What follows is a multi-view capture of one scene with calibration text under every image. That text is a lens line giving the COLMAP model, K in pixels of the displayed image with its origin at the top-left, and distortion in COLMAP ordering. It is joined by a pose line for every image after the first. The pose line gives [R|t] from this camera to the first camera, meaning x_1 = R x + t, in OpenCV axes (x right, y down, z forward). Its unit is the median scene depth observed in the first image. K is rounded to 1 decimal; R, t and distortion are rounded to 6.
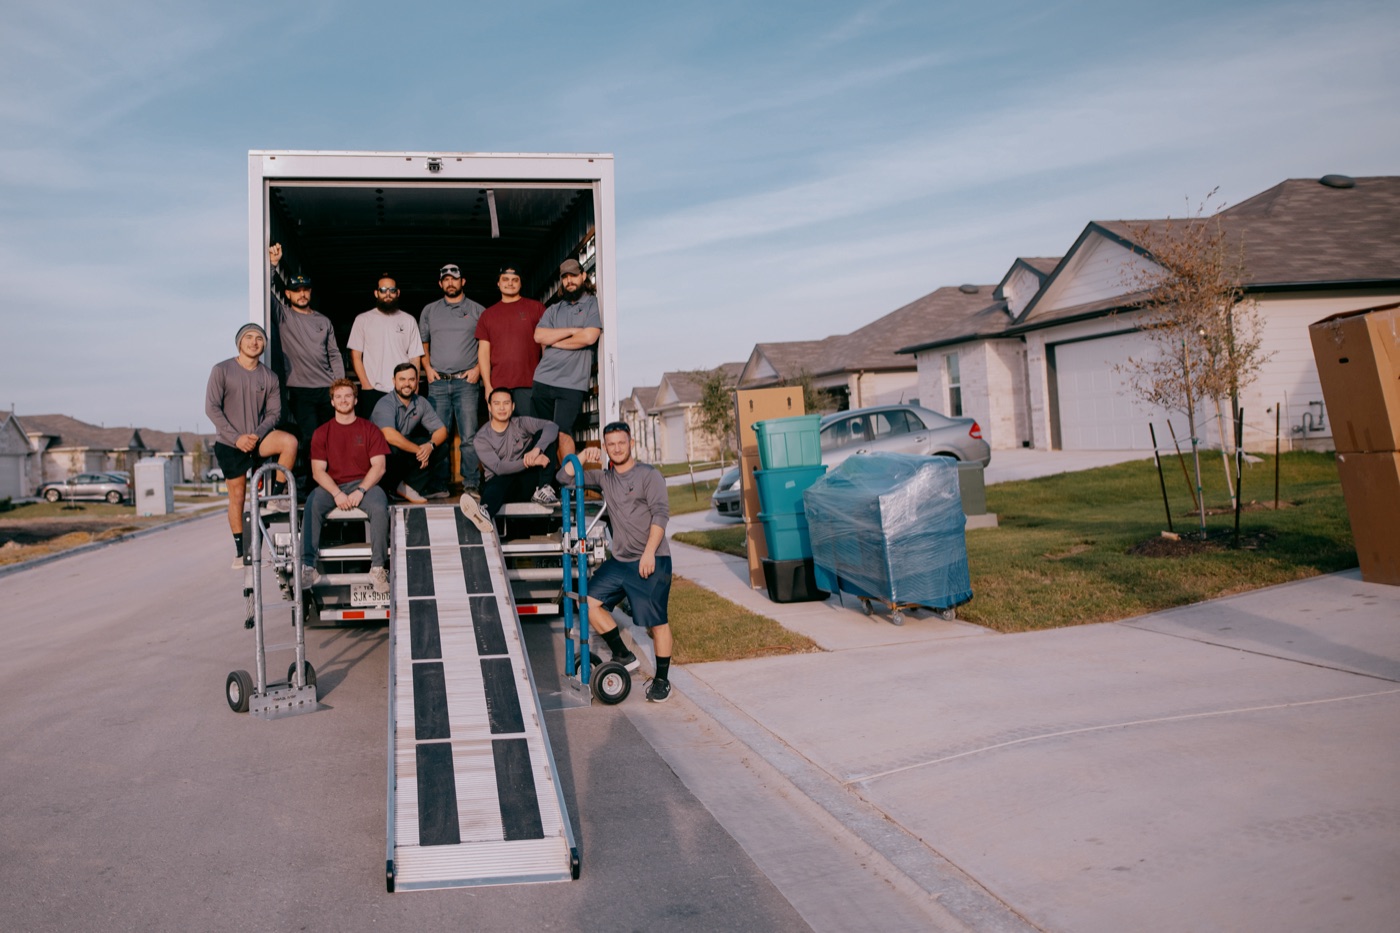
lens RADIAL K [[908.6, 0, 696.0], [0, 908.6, 446.8], [0, 0, 1]] dist [-0.031040, 0.002552]
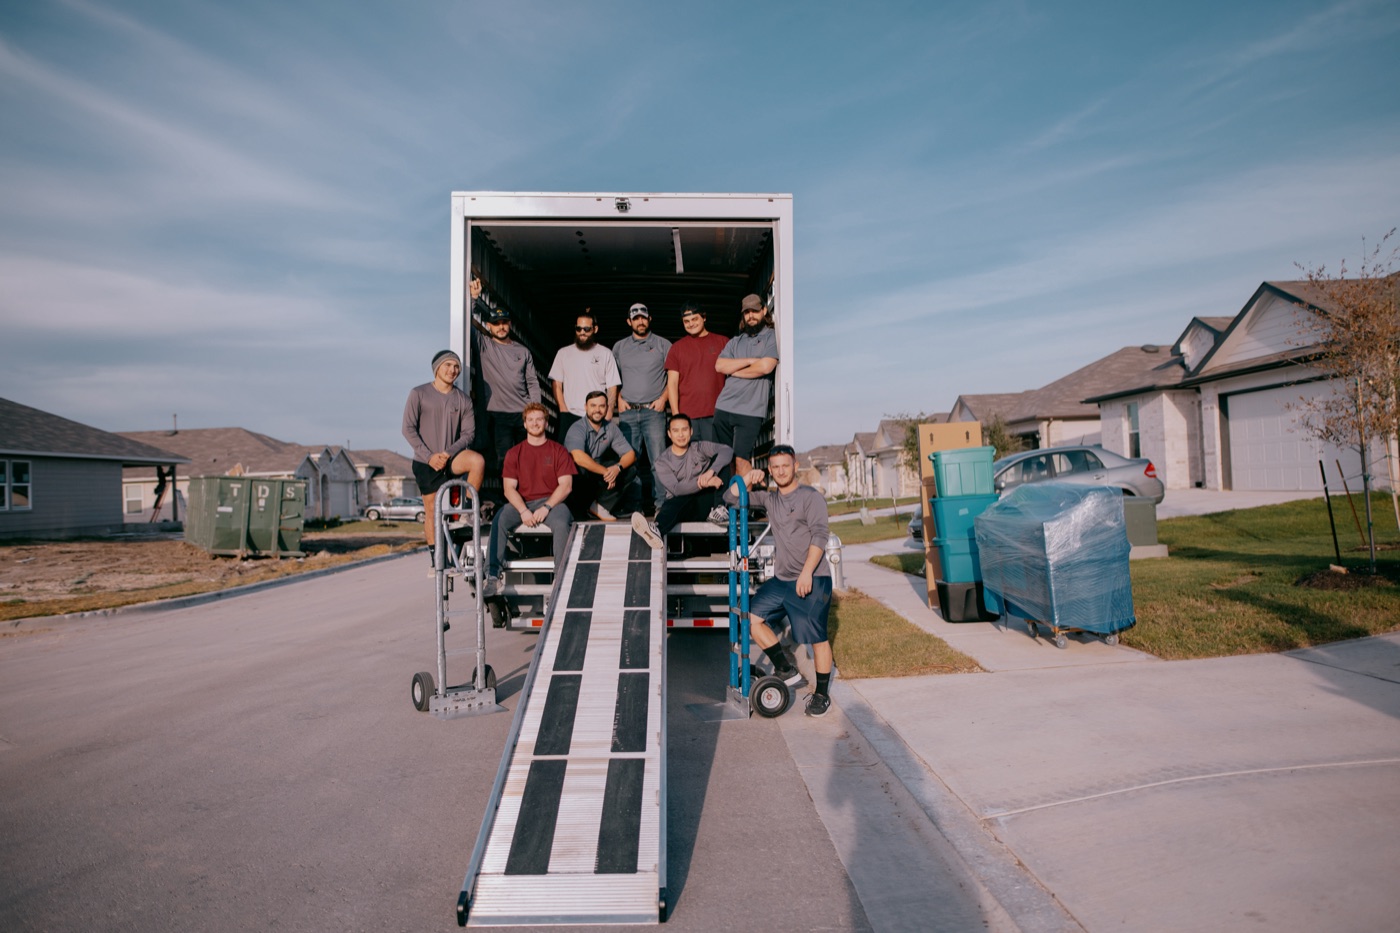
lens RADIAL K [[1003.4, 0, 697.0], [0, 1003.4, 464.5], [0, 0, 1]] dist [-0.052346, 0.040884]
pose [[0.994414, 0.015197, -0.104448, -0.075022], [-0.014036, 0.999831, 0.011842, -0.020426], [0.104611, -0.010309, 0.994460, -0.171589]]
